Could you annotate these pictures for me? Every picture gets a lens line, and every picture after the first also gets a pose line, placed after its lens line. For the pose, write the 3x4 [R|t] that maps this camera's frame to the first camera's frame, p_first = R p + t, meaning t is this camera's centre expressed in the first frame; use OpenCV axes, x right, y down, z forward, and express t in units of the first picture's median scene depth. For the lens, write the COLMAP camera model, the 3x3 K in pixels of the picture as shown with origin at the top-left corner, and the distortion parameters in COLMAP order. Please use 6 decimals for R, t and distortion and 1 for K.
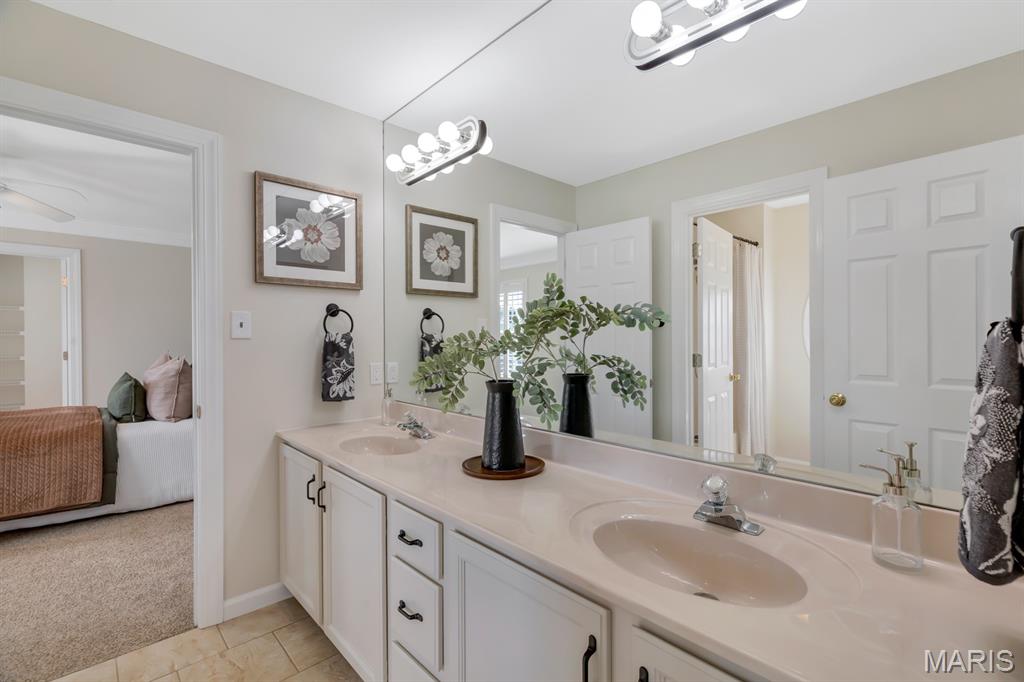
lens RADIAL K [[464.2, 0, 510.7], [0, 464.2, 340.5], [0, 0, 1]] dist [-0.001657, -0.000181]
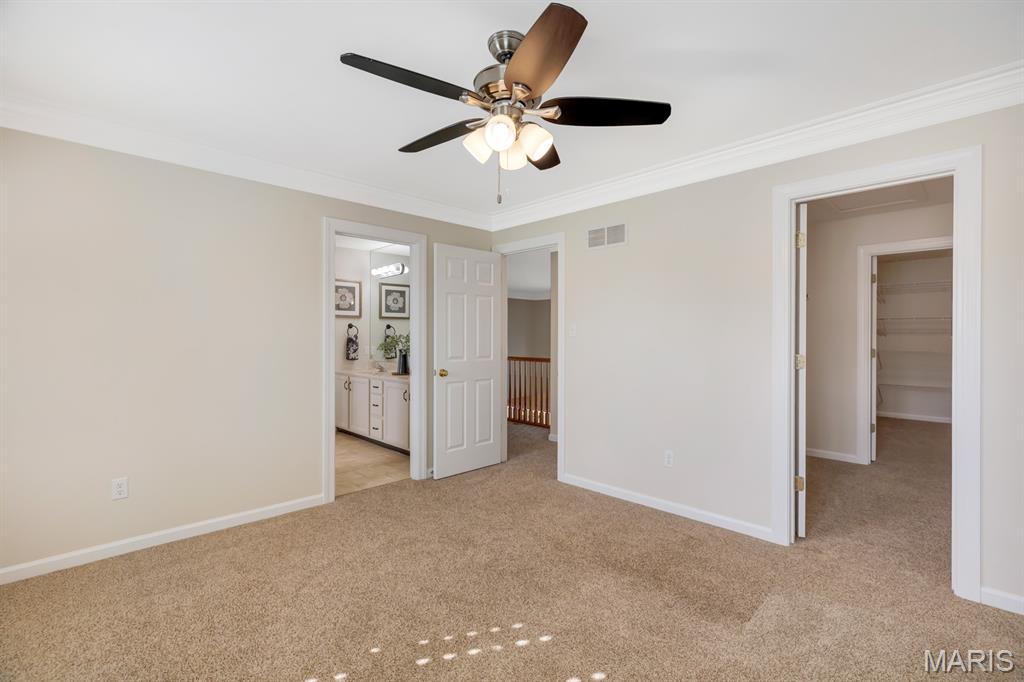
lens RADIAL K [[464.2, 0, 514.8], [0, 464.2, 337.0], [0, 0, 1]] dist [-0.001657, -0.000181]
pose [[0.999492, 0.006623, 0.031166, 0.415521], [-0.006514, 0.999972, -0.003581, 0.000954], [-0.031189, 0.003376, 0.999508, -1.477483]]
